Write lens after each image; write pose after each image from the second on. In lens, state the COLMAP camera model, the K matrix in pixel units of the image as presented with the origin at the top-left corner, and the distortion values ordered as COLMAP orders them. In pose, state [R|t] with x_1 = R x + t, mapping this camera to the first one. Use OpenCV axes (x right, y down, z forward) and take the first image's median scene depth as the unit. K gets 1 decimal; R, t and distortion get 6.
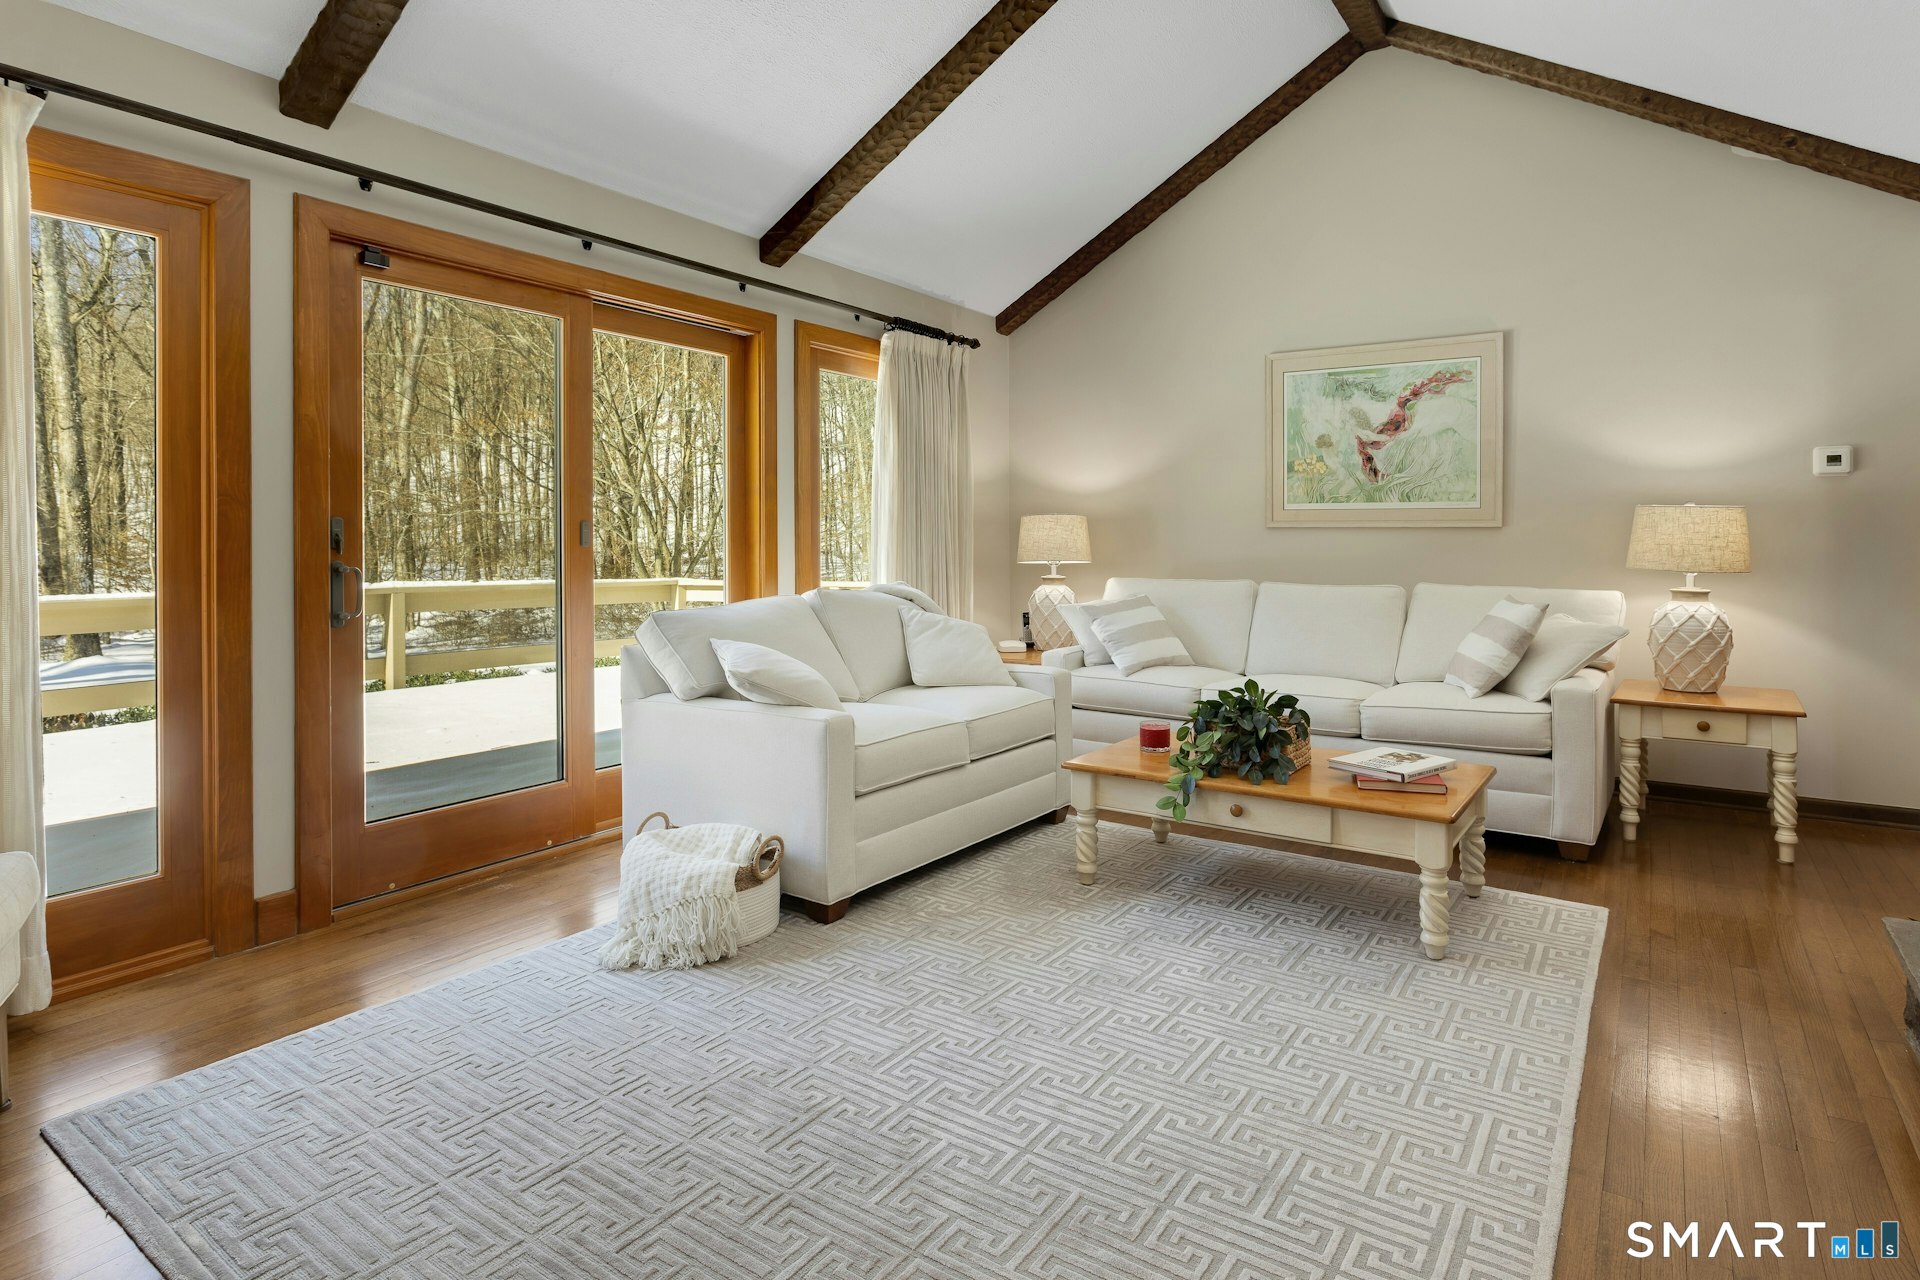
lens RADIAL K [[1053.0, 0, 936.5], [0, 1053.0, 533.3], [0, 0, 1]] dist [-0.003591, -0.000872]
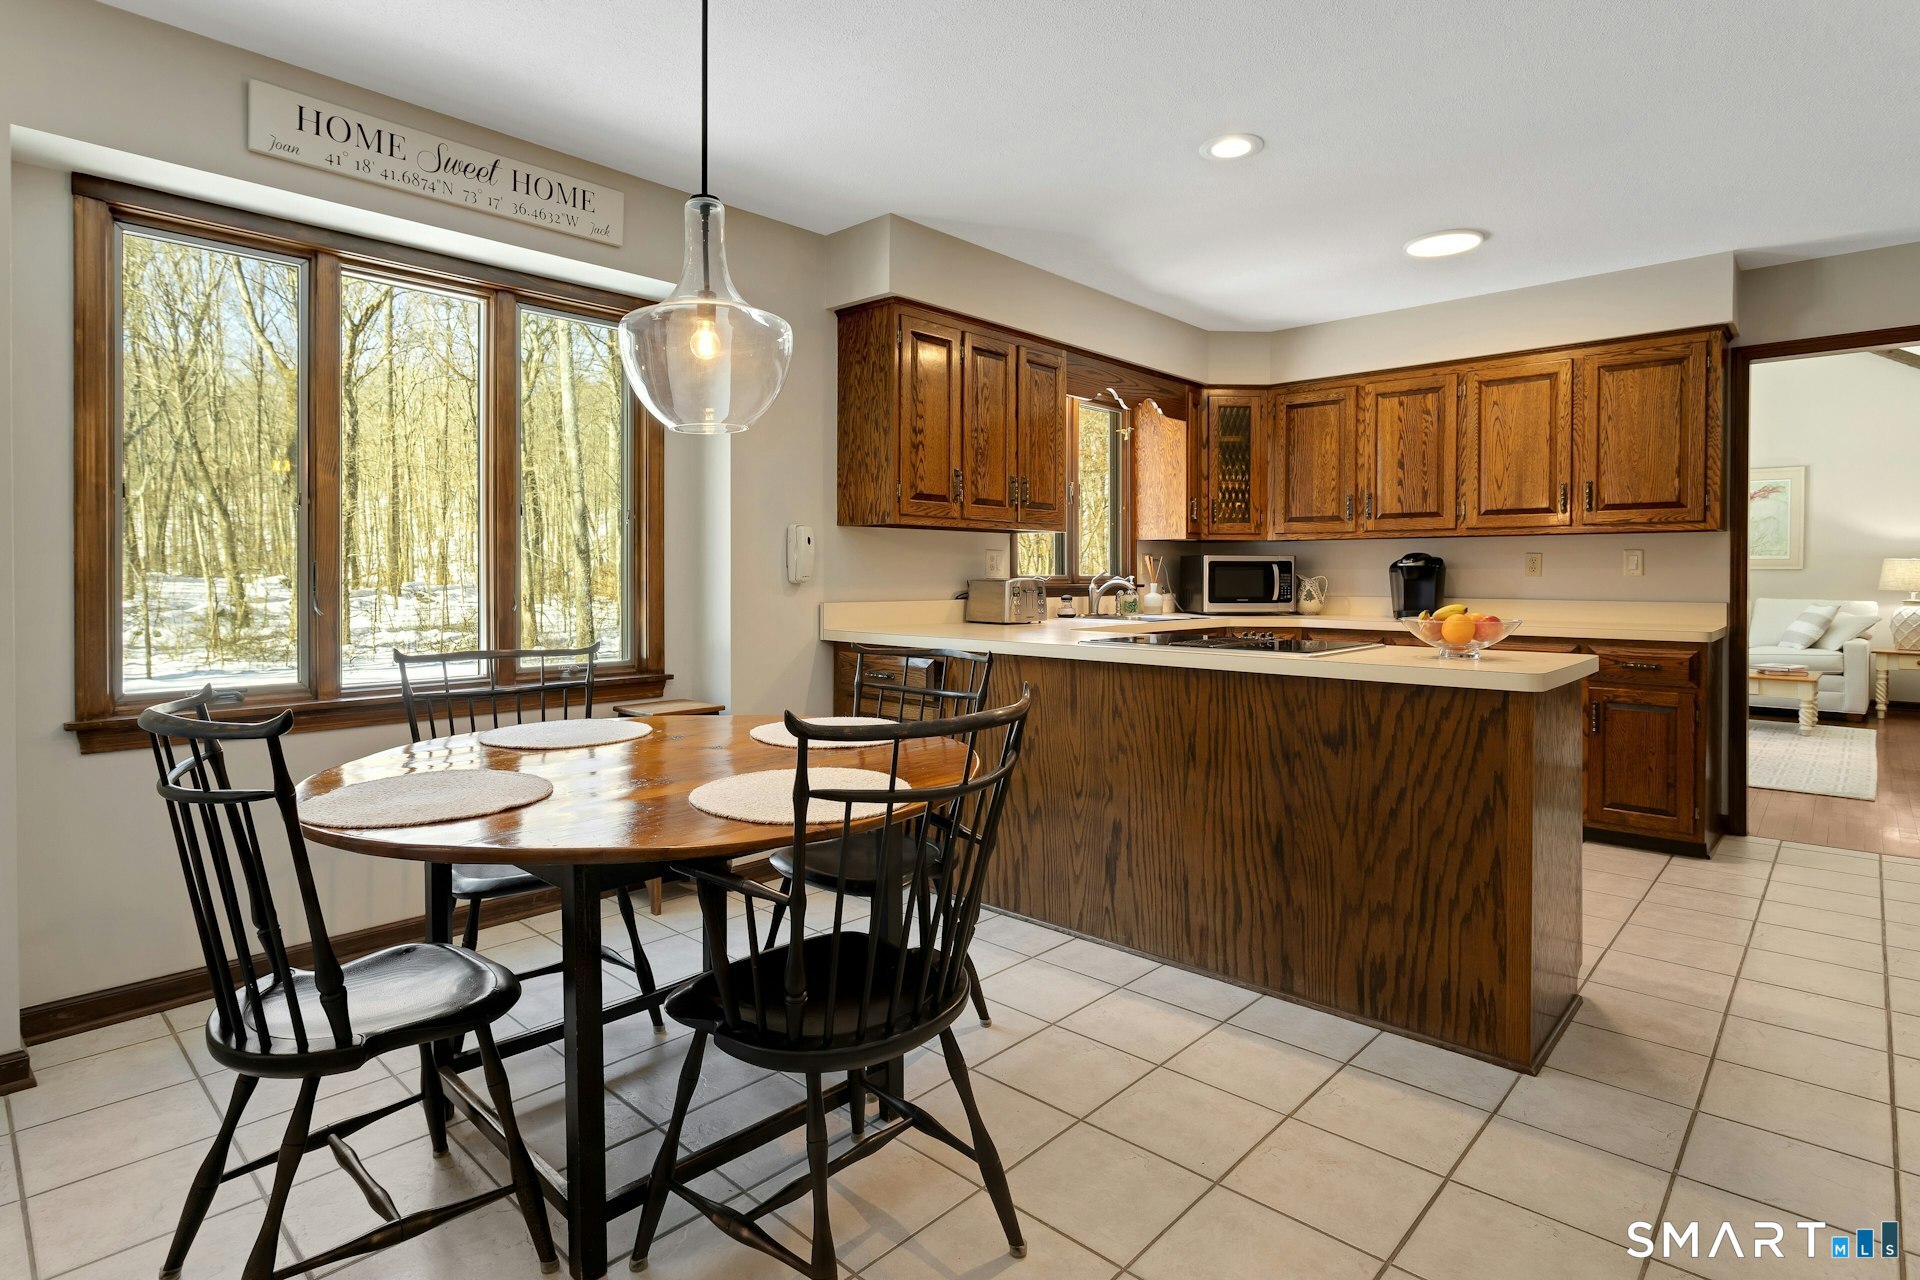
lens RADIAL K [[966.4, 0, 967.5], [0, 966.4, 581.2], [0, 0, 1]] dist [-0.028054, 0.004957]
pose [[0.989553, 0.008468, -0.143919, -0.808936], [-0.007360, 0.999939, 0.008225, 0.014551], [0.143980, -0.007080, 0.989555, -1.042183]]
